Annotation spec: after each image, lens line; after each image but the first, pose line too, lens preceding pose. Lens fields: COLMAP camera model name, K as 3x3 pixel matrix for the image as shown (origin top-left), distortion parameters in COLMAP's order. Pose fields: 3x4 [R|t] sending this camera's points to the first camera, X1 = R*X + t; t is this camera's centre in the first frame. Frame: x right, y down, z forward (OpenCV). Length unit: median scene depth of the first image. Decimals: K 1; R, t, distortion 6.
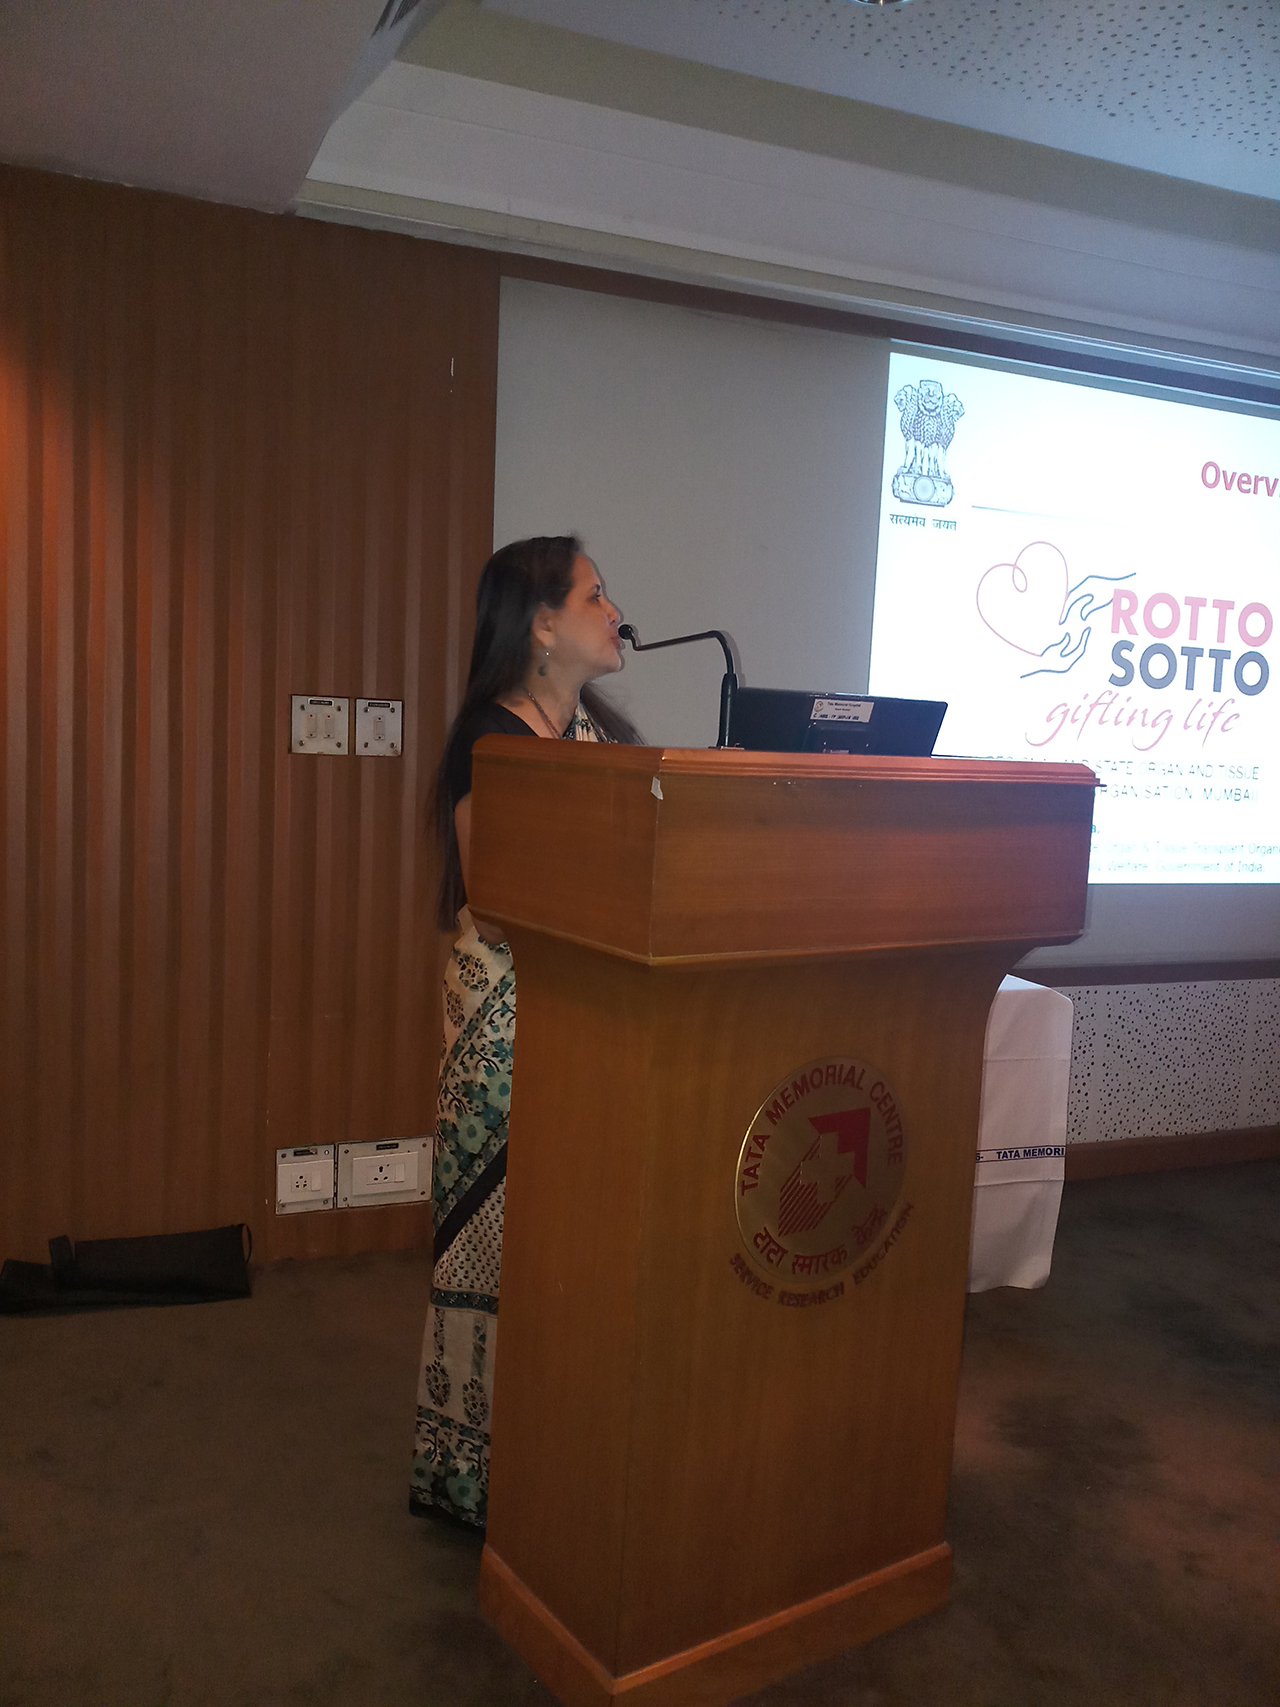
lens RADIAL K [[1420.8, 0, 636.2], [0, 1420.8, 873.4], [0, 0, 1]] dist [-0.005869, 0.001897]
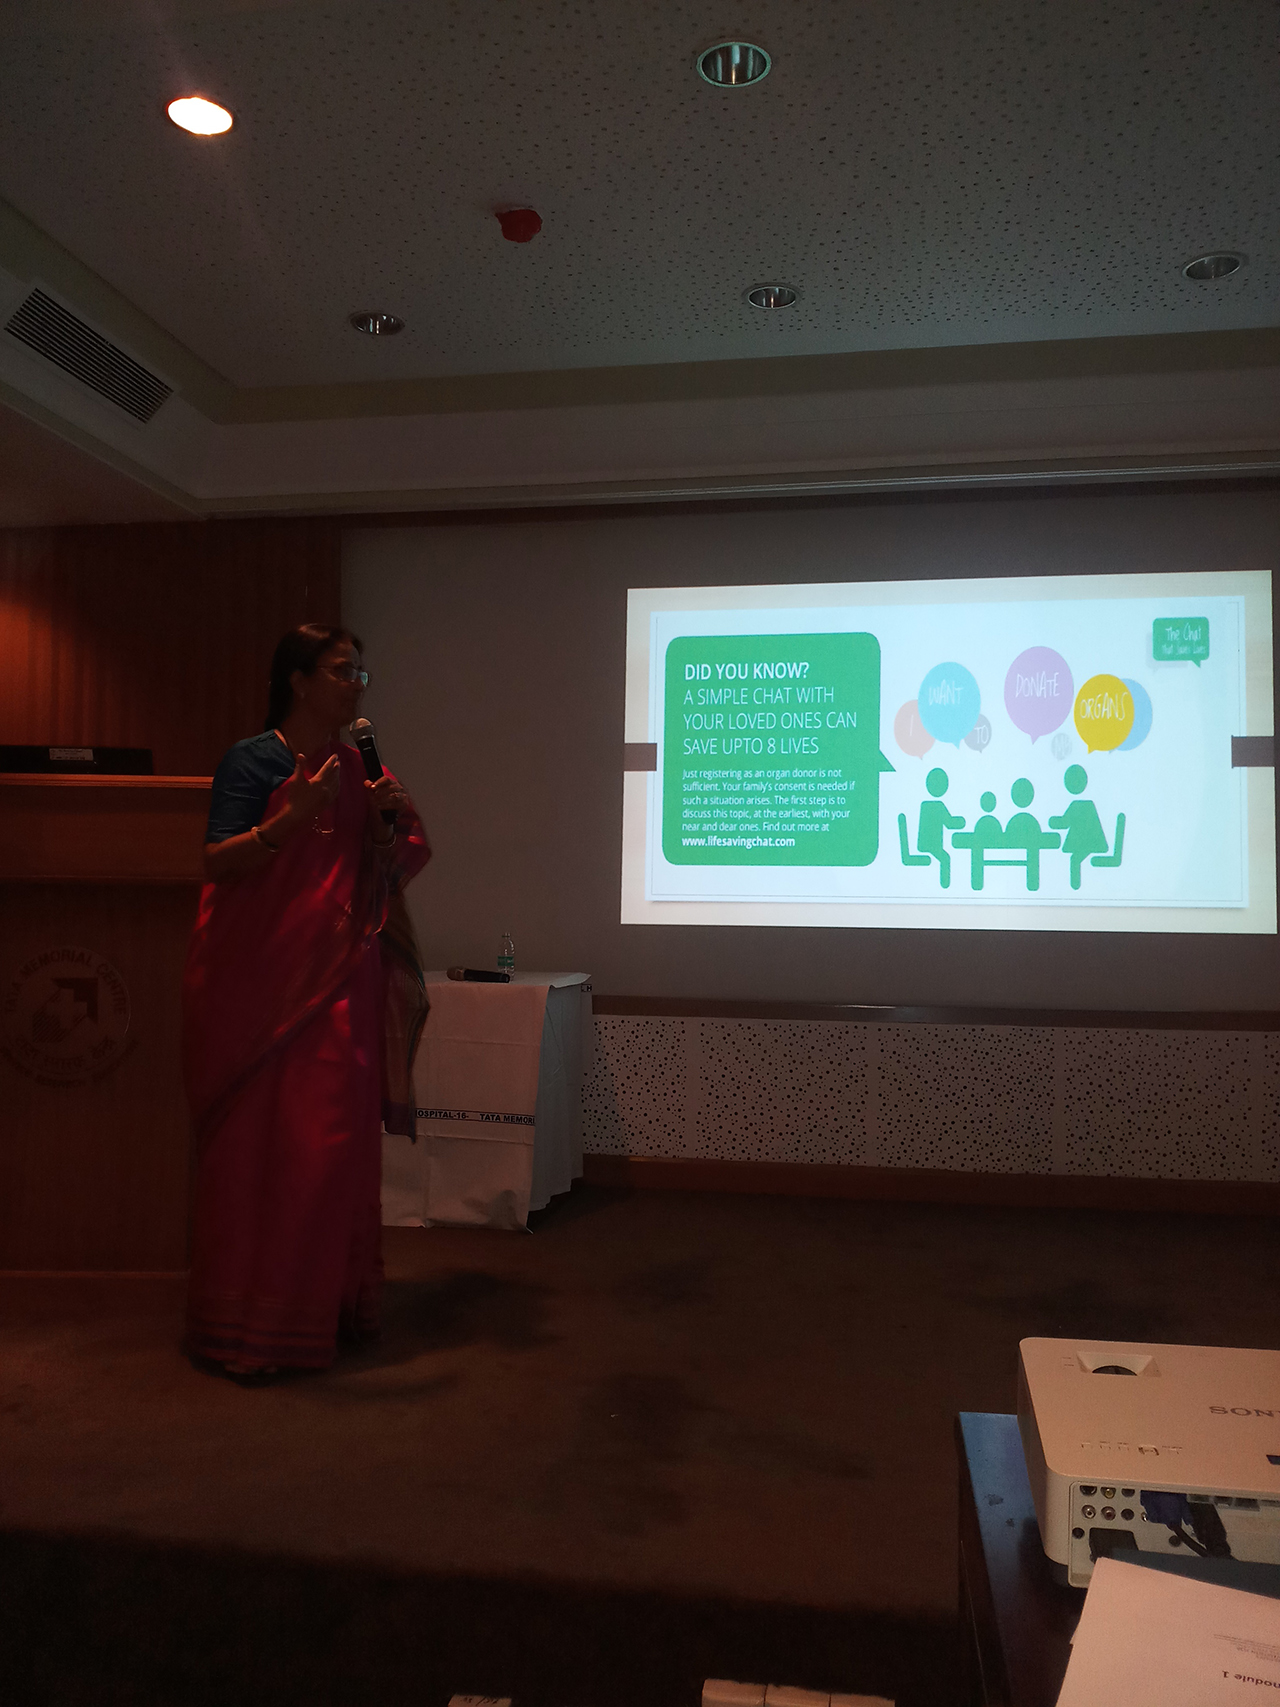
lens RADIAL K [[1394.8, 0, 628.9], [0, 1394.8, 860.9], [0, 0, 1]] dist [0.140741, -0.446607]
pose [[0.844367, -0.050607, -0.533369, 0.756670], [-0.029670, 0.989584, -0.140863, 0.113274], [0.534942, 0.134765, 0.834071, -0.052226]]
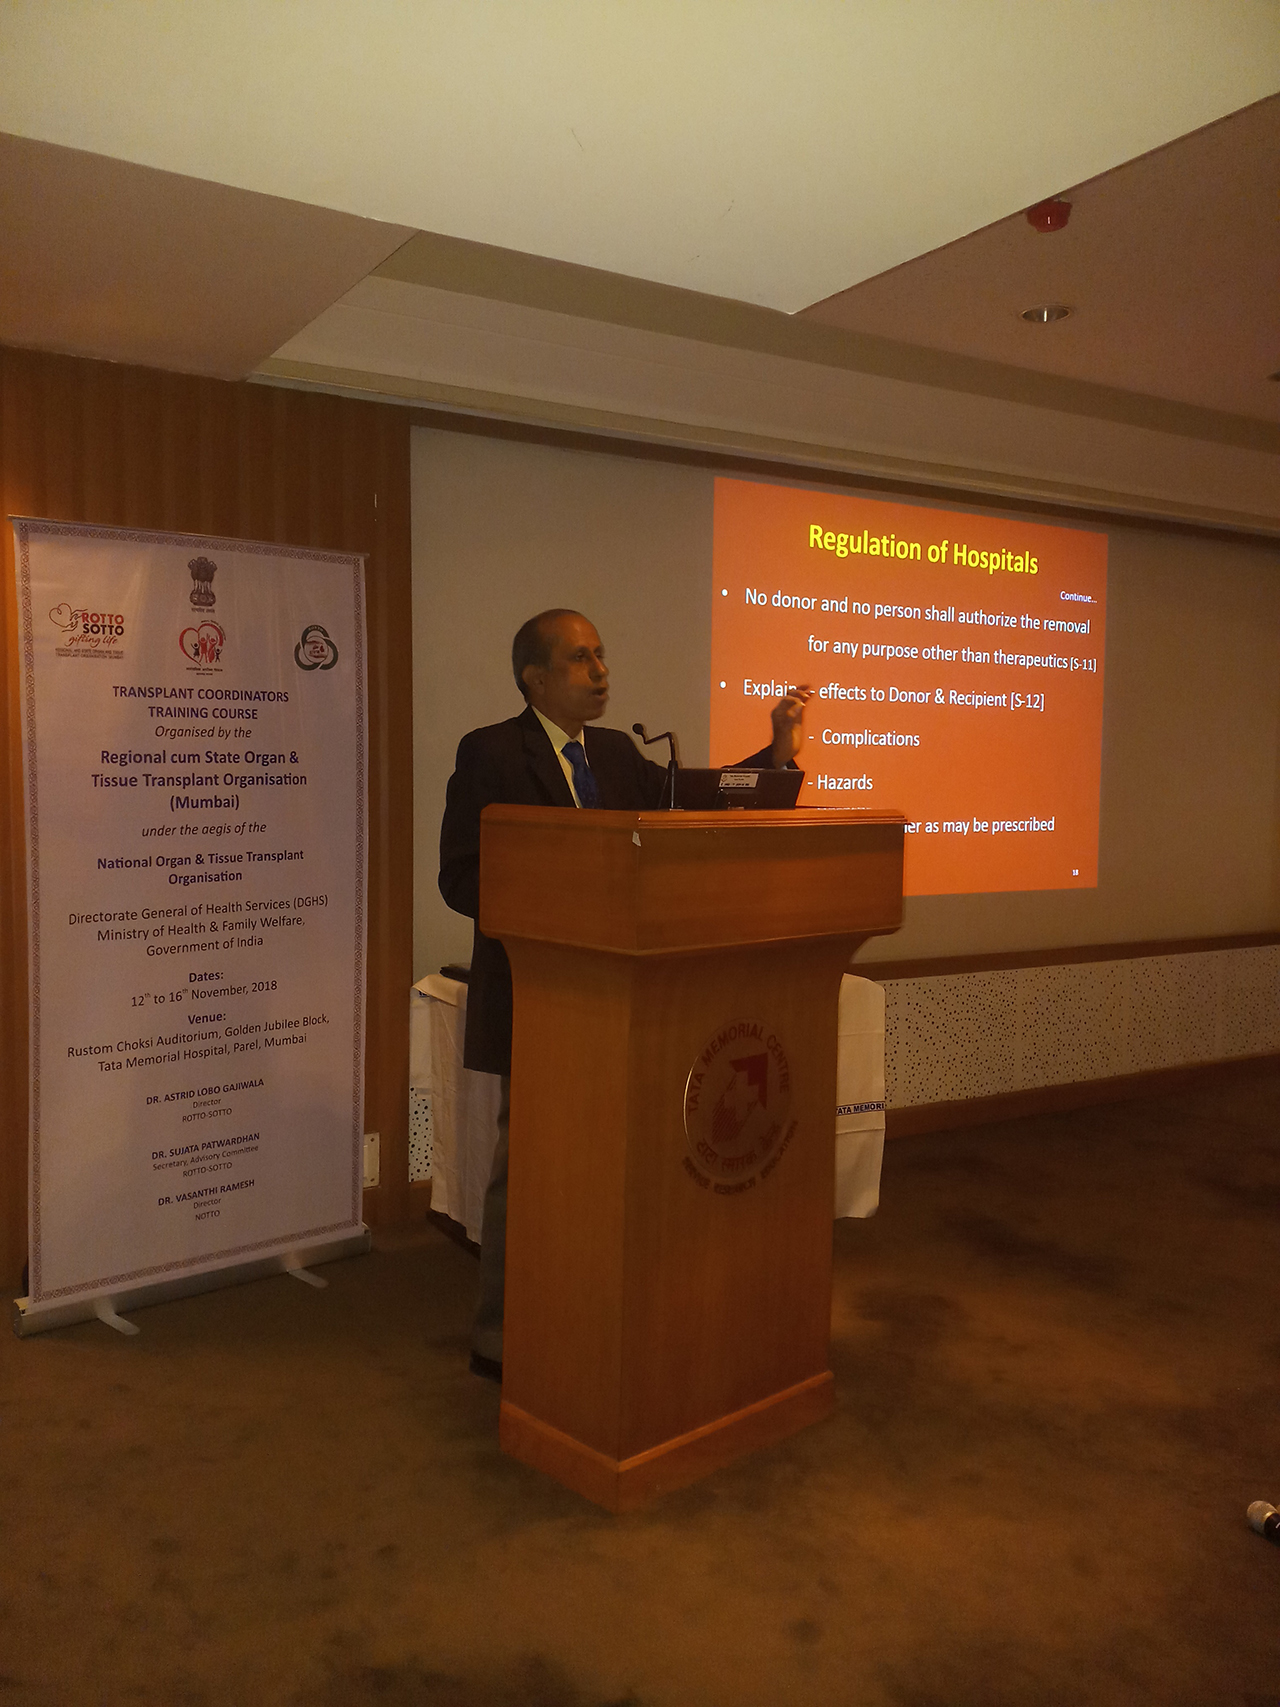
lens RADIAL K [[1394.8, 0, 628.9], [0, 1394.8, 860.9], [0, 0, 1]] dist [0.140741, -0.446607]
pose [[0.989037, -0.040423, 0.142030, -0.075574], [0.045347, 0.998471, -0.031600, 0.004051], [-0.140535, 0.037694, 0.989358, -0.177379]]
